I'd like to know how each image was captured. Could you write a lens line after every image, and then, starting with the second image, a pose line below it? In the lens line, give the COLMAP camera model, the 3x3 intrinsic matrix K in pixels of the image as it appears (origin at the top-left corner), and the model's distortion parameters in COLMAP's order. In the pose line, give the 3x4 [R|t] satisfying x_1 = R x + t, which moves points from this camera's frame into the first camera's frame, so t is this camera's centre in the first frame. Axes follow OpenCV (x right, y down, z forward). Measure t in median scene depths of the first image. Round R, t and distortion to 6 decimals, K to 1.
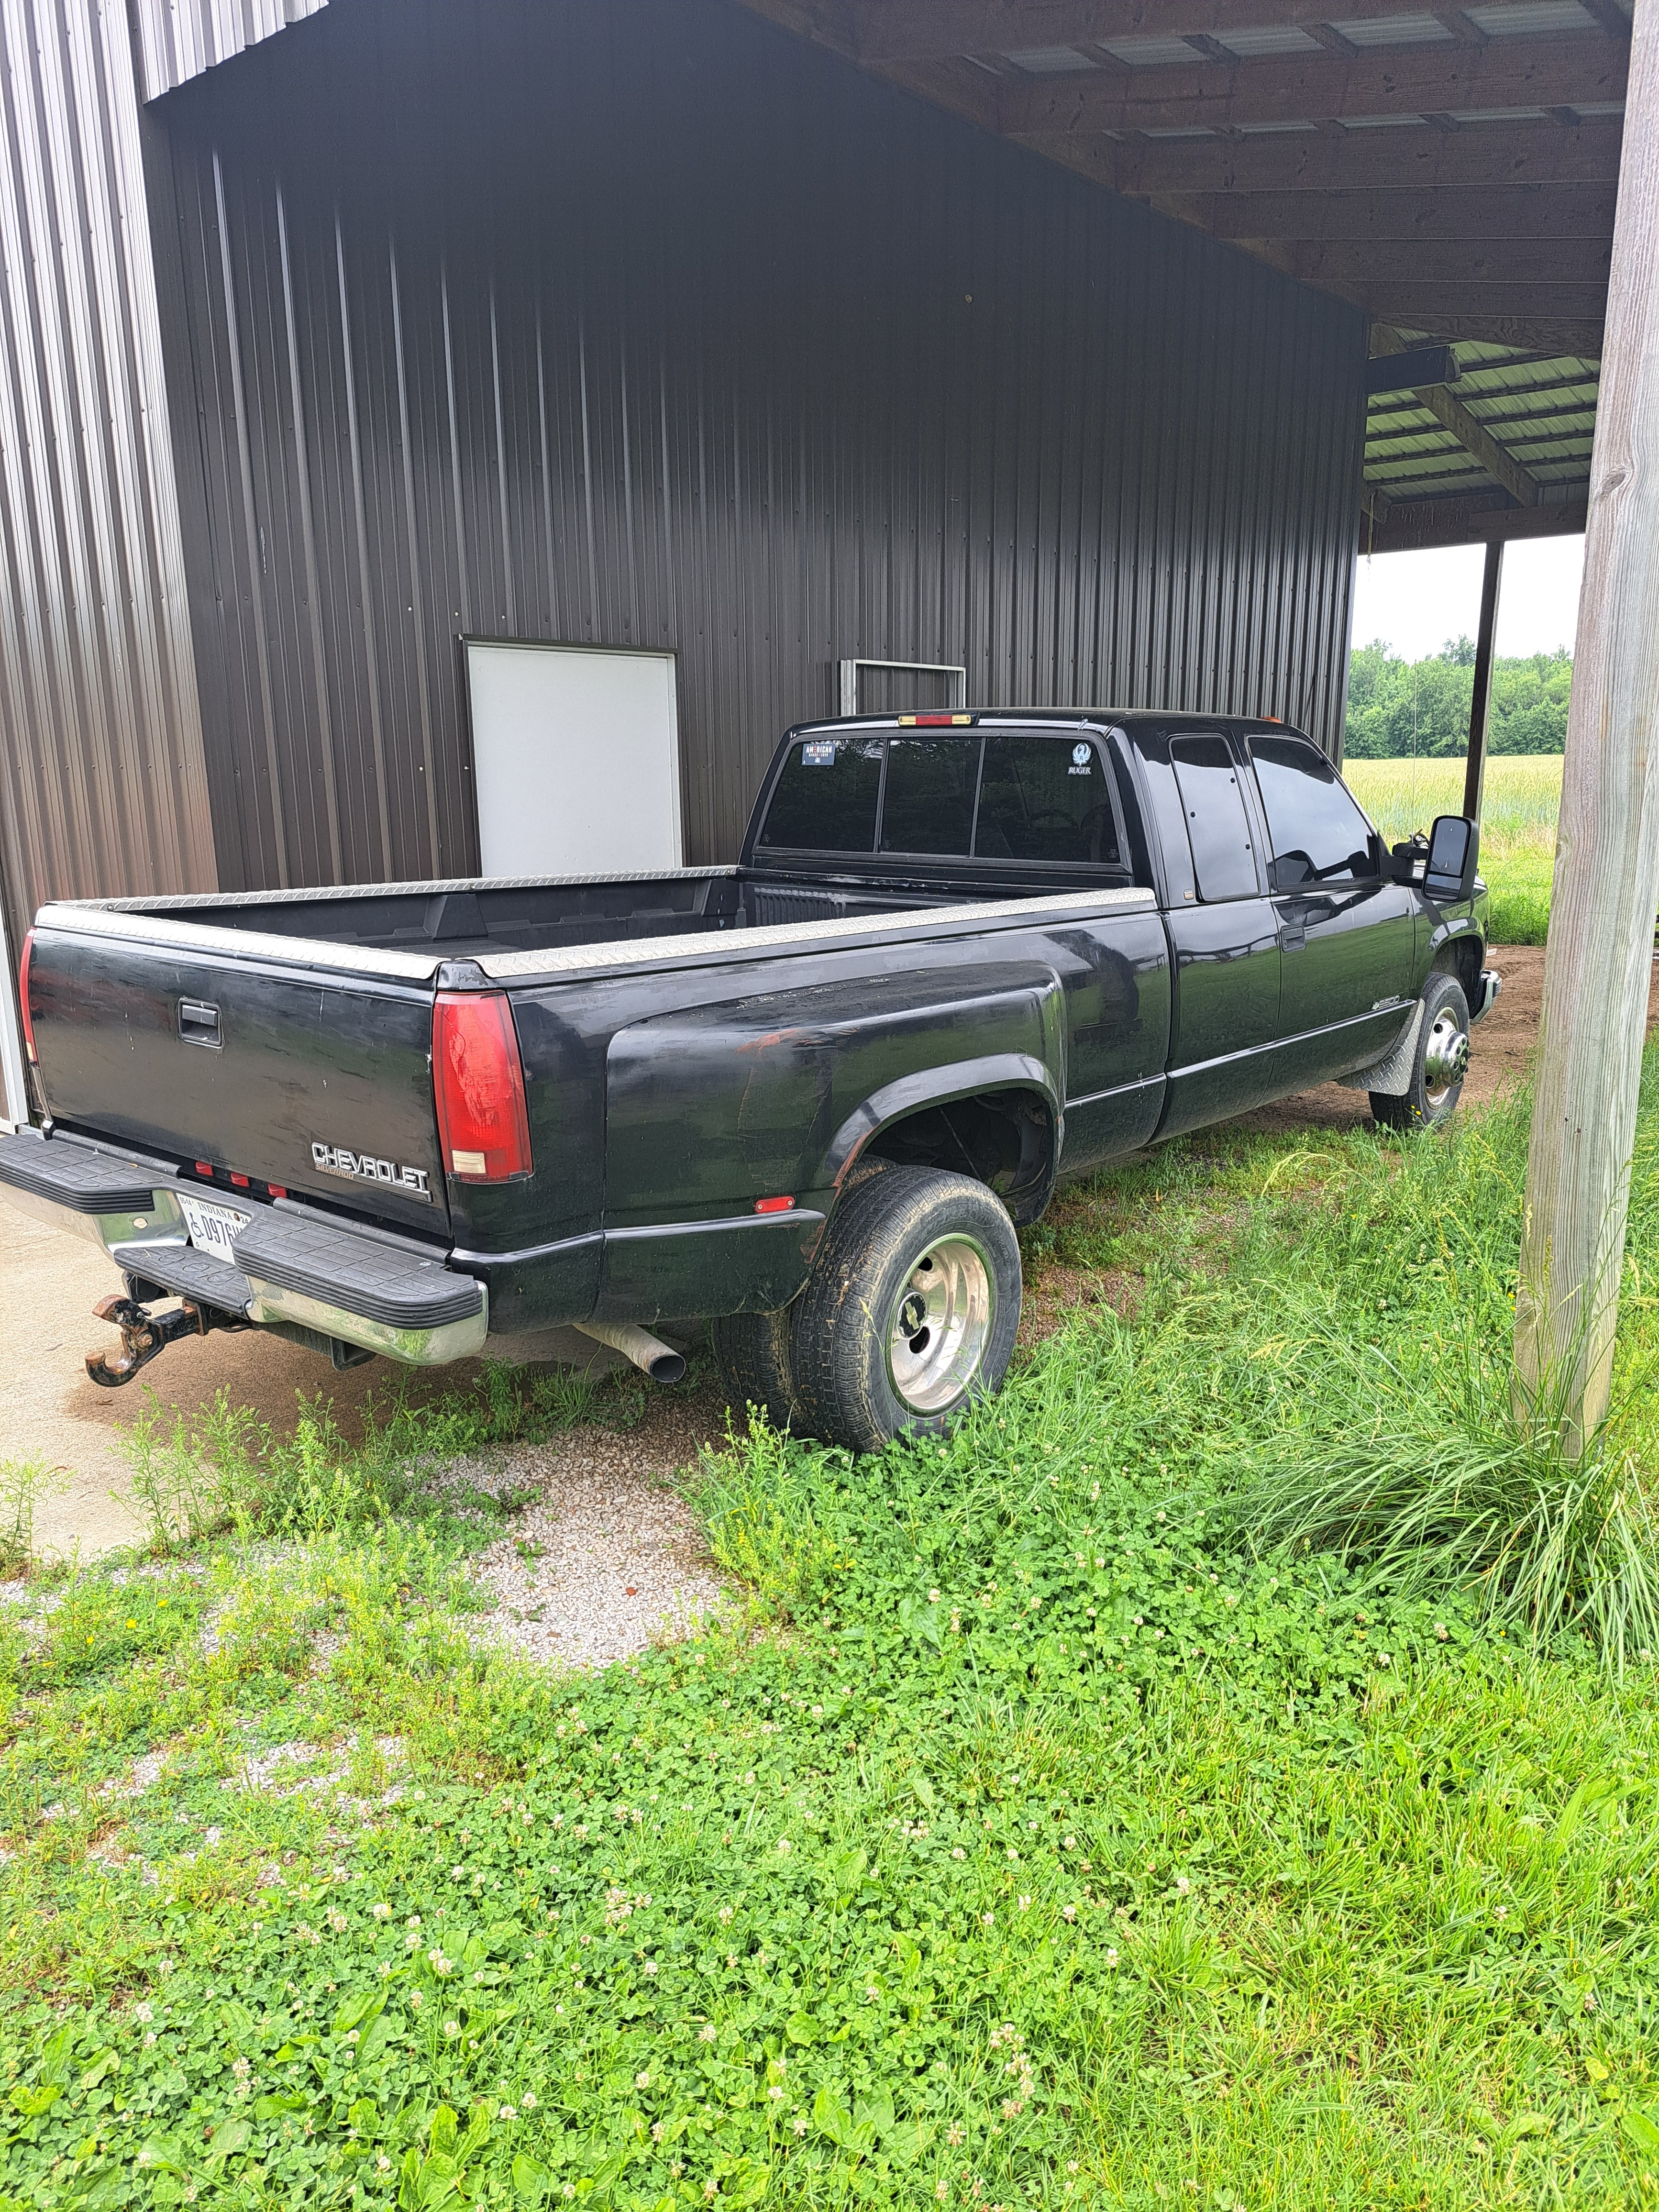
lens RADIAL K [[1568.3, 0, 822.8], [0, 1568.3, 1109.4], [0, 0, 1]] dist [0.087266, -0.068171]
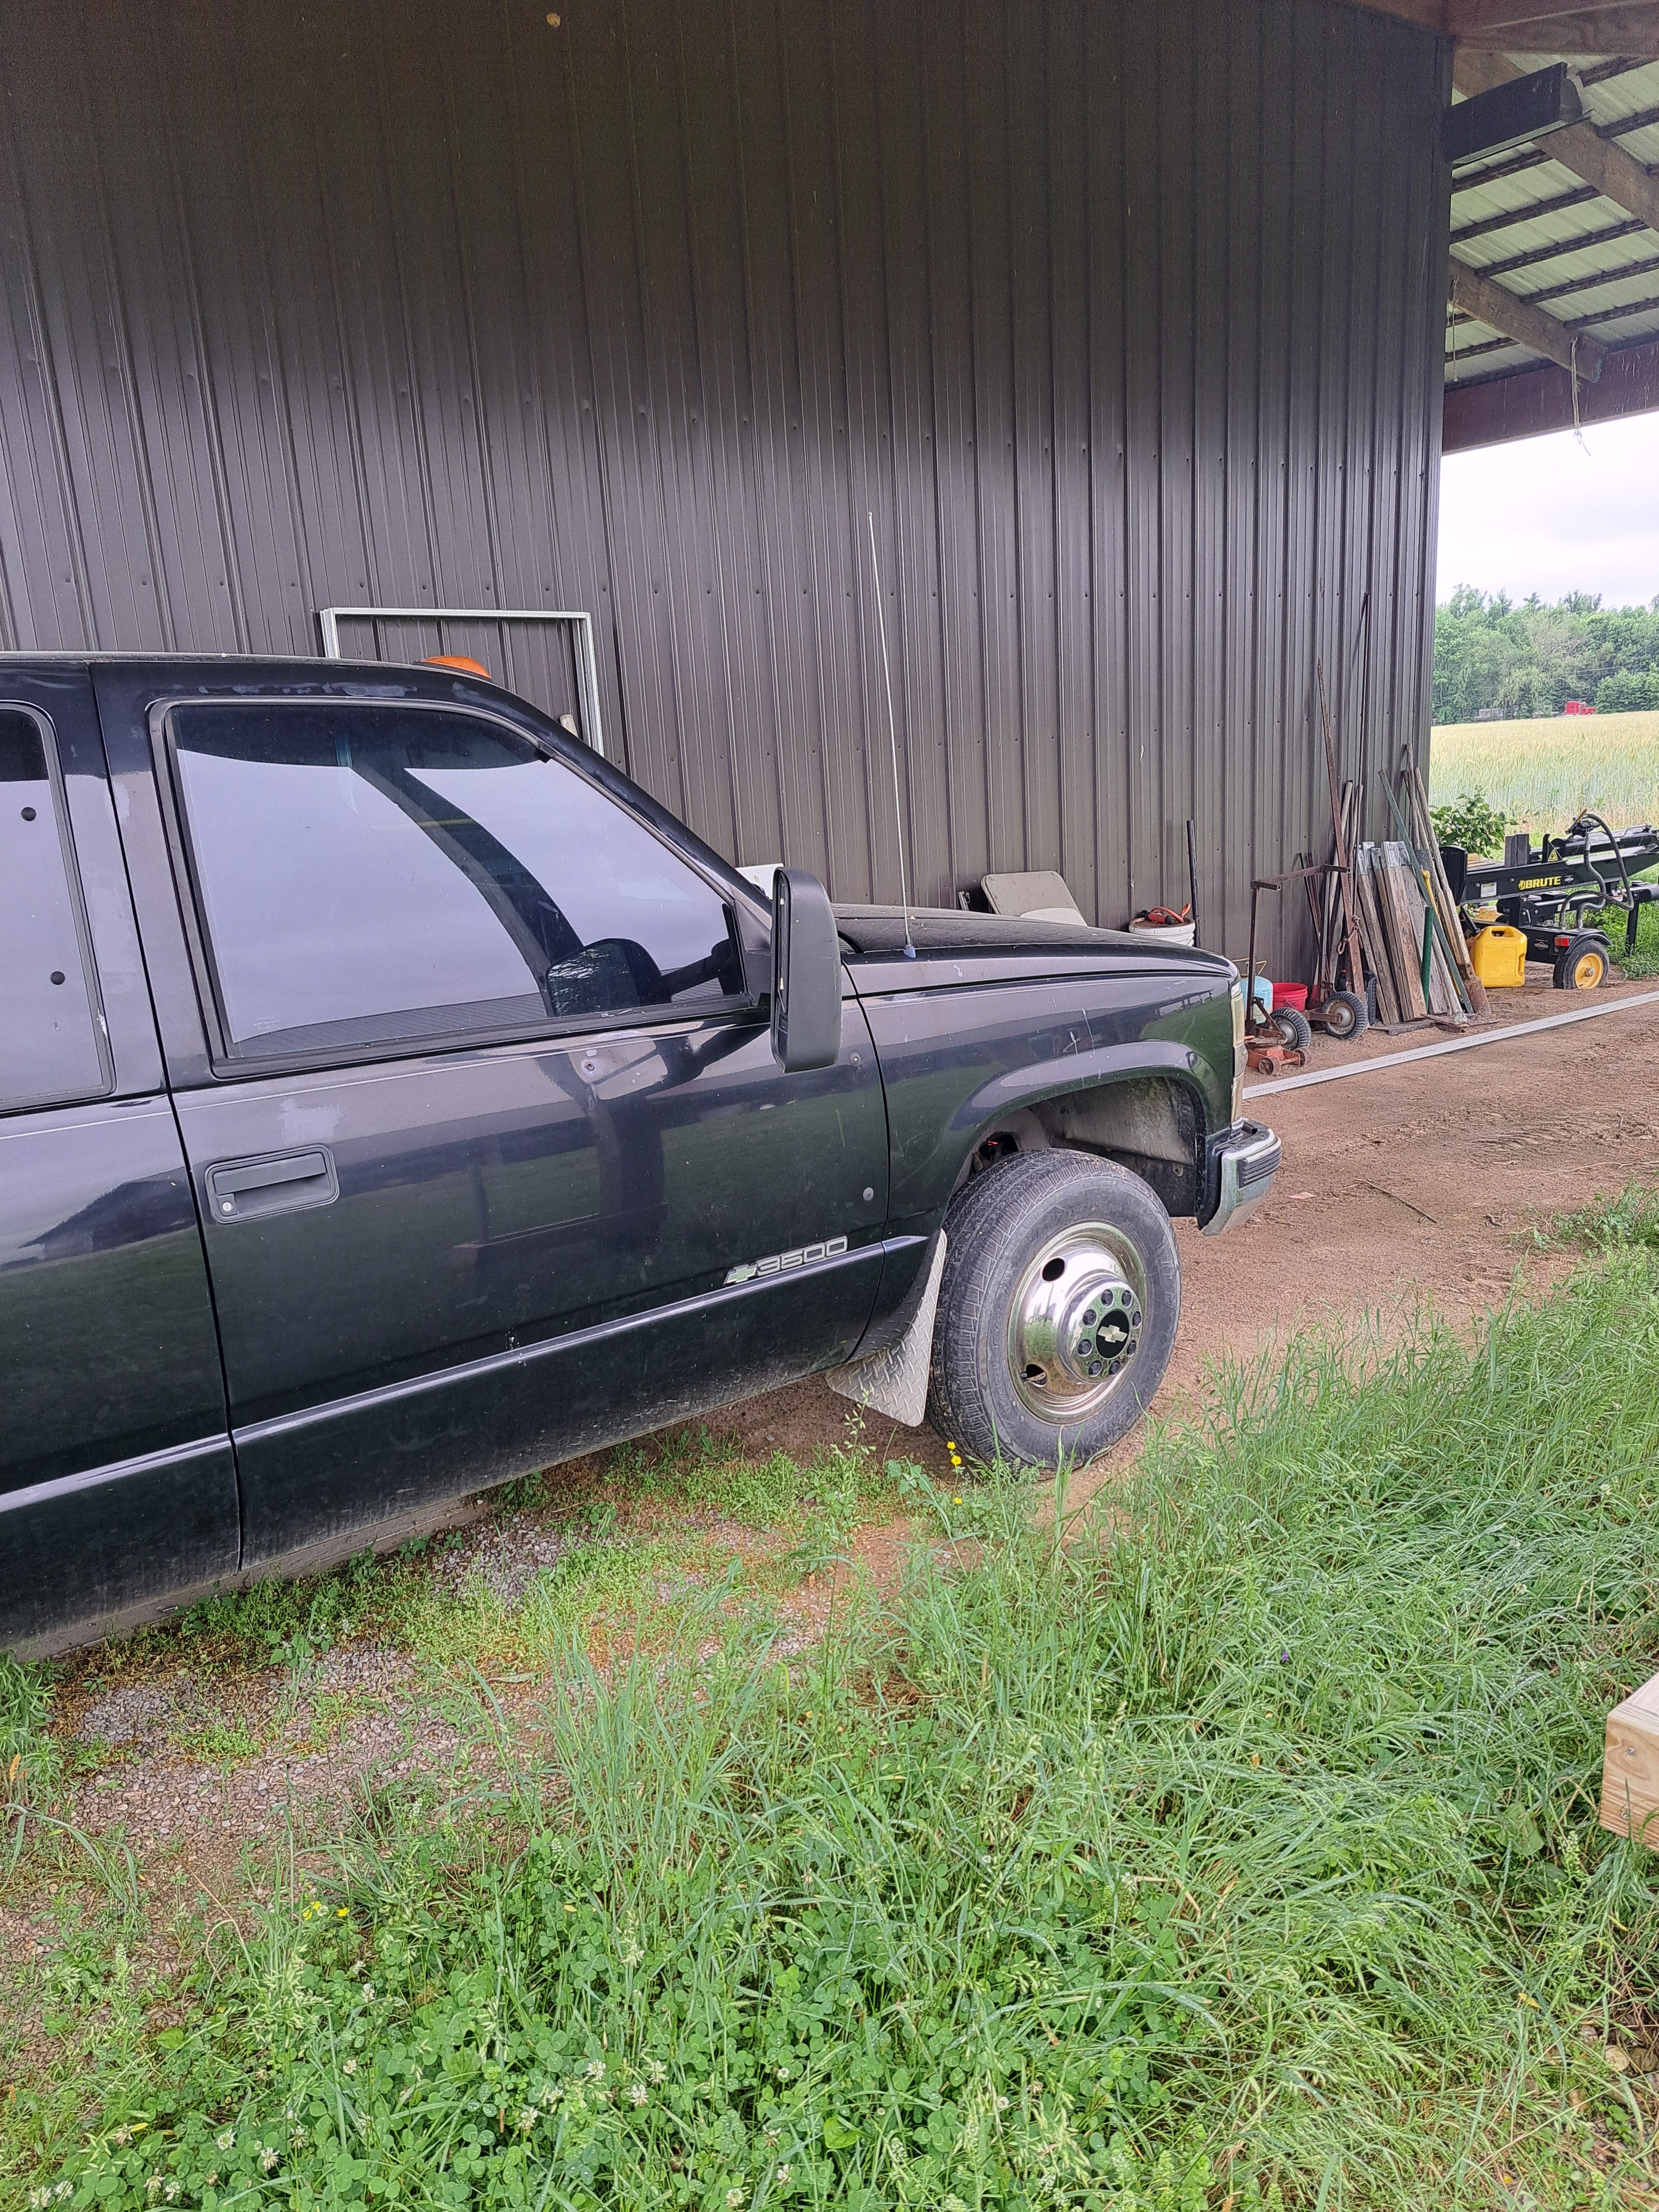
lens RADIAL K [[1562.8, 0, 835.5], [0, 1562.8, 1130.8], [0, 0, 1]] dist [0.122823, -0.144060]
pose [[0.968665, -0.000175, -0.248369, 0.481058], [0.005357, 0.999782, 0.020189, -0.113720], [0.248311, -0.020887, 0.968455, 0.554656]]
